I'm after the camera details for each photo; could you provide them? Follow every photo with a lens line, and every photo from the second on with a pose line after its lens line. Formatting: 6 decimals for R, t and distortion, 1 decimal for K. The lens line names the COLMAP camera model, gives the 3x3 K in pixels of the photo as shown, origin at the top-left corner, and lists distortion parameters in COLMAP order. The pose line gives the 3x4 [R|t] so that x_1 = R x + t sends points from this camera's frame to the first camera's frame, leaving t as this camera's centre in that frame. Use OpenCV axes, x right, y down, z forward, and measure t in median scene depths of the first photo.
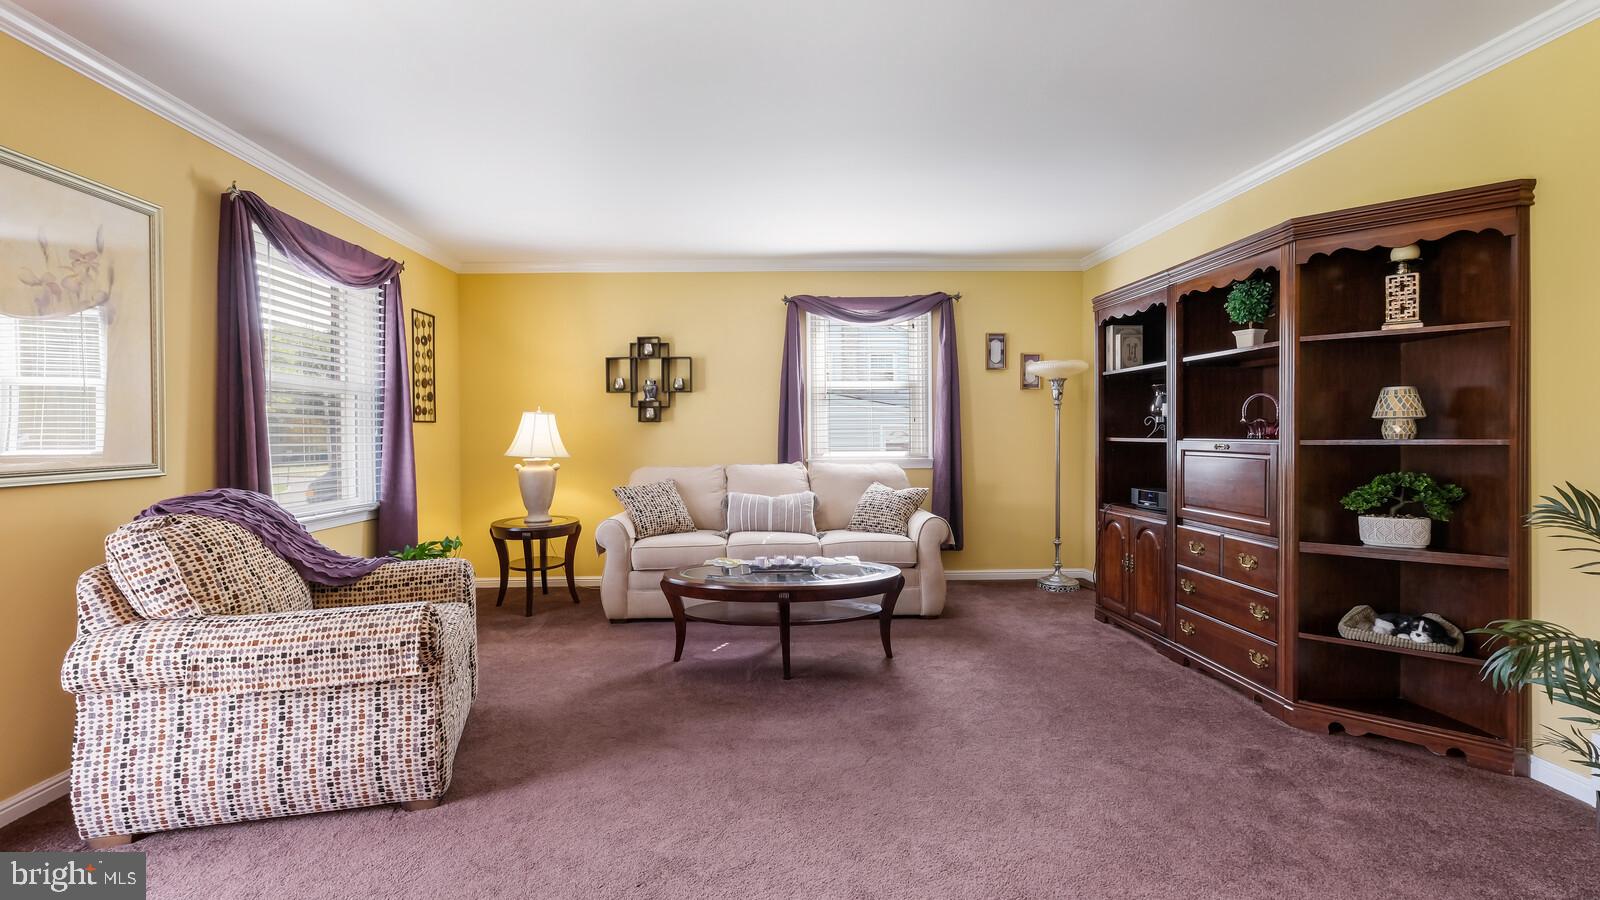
lens RADIAL K [[708.5, 0, 800.0], [0, 708.5, 450.0], [0, 0, 1]] dist [-0.002662, -0.000542]
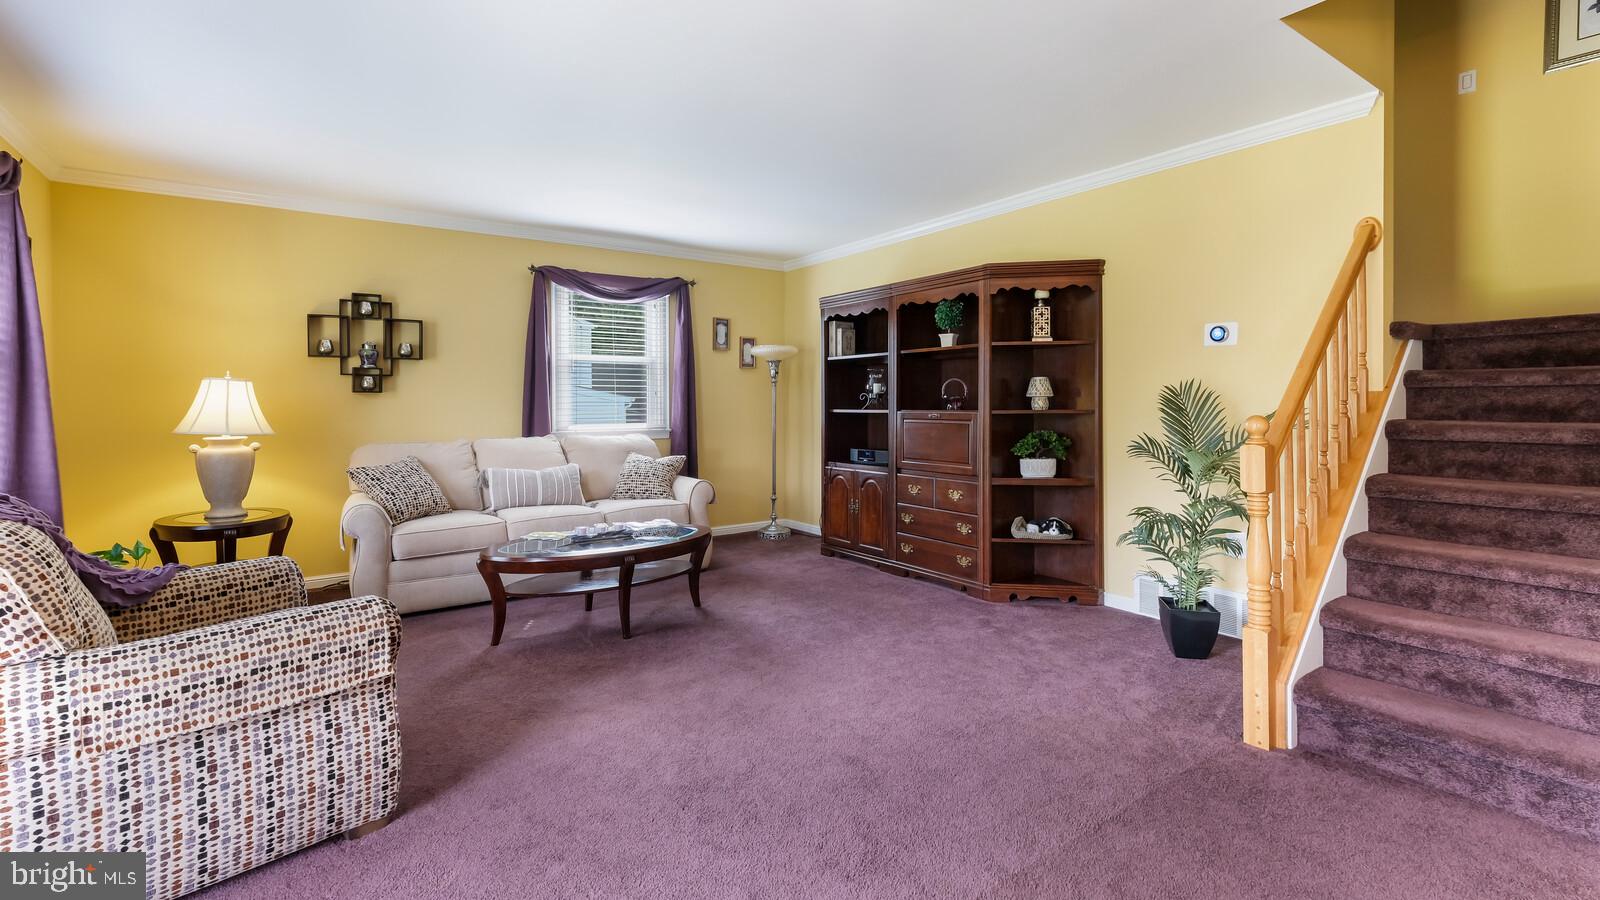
lens RADIAL K [[709.0, 0, 799.2], [0, 709.0, 422.4], [0, 0, 1]] dist [0.000994, -0.000059]
pose [[0.829086, -0.010673, 0.559020, -0.485682], [0.011641, 0.999931, 0.001825, 0.003706], [-0.559000, 0.004994, 0.829152, -0.023814]]
